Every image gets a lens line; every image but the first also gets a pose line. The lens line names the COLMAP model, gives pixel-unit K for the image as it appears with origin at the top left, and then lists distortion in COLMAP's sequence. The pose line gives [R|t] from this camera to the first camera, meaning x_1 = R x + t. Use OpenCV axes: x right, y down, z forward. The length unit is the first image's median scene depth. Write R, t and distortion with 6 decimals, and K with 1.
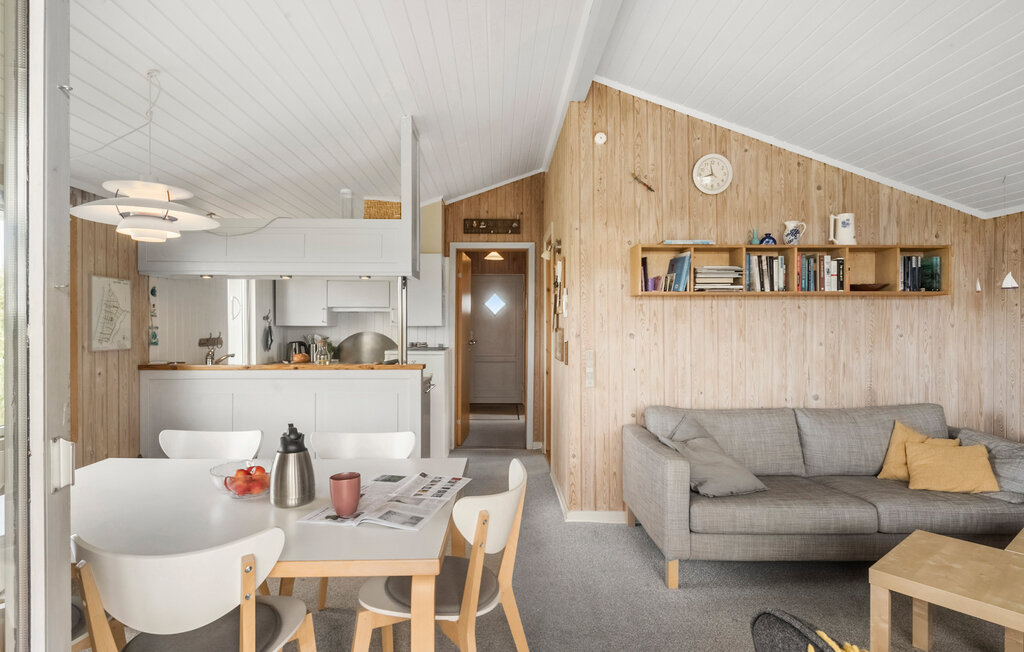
lens RADIAL K [[529.9, 0, 512.0], [0, 529.9, 326.0], [0, 0, 1]] dist [0.000265, -0.000618]
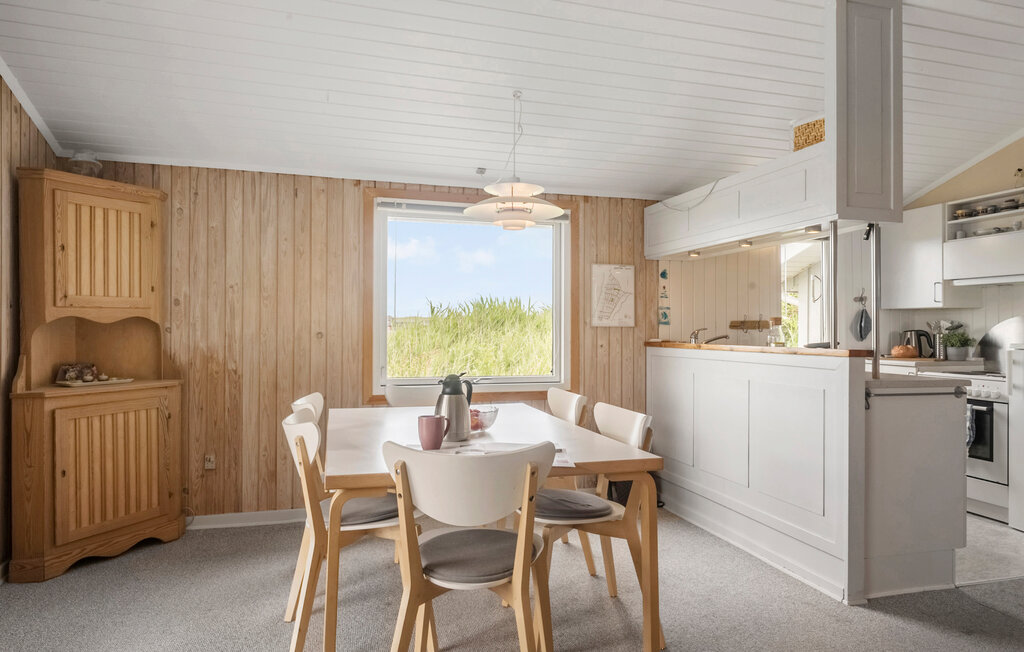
lens RADIAL K [[626.6, 0, 512.0], [0, 626.6, 326.0], [0, 0, 1]] dist [0.000013, 0.000619]
pose [[0.255263, -0.004569, -0.966861, 0.446153], [-0.001191, 0.999987, -0.005040, 0.044017], [0.966871, 0.002438, 0.255255, 0.370124]]
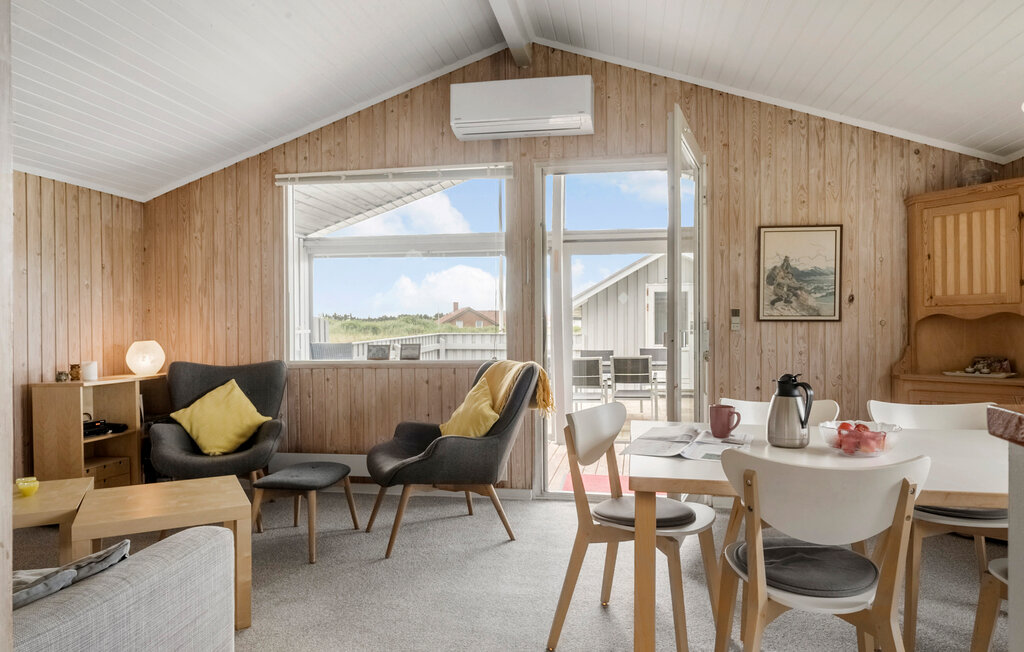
lens RADIAL K [[646.1, 0, 512.0], [0, 646.1, 326.0], [0, 0, 1]] dist [0.000112, 0.000097]
pose [[-0.978678, 0.002109, 0.205388, -0.066218], [0.001680, 0.999996, -0.002266, 0.047395], [-0.205392, -0.001873, -0.978678, 1.127296]]
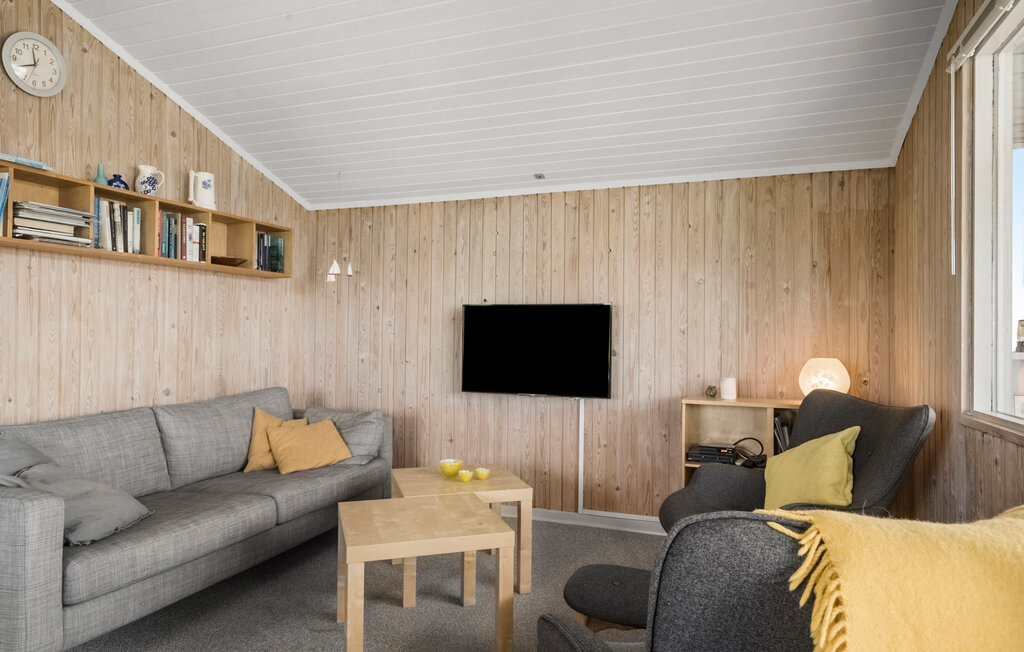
lens RADIAL K [[626.6, 0, 512.0], [0, 626.6, 326.0], [0, 0, 1]] dist [0.000013, 0.000619]
pose [[0.372825, 0.012613, 0.927816, -0.122533], [-0.010456, 0.999901, -0.009392, 0.039680], [-0.927843, -0.006200, 0.372920, 0.167458]]
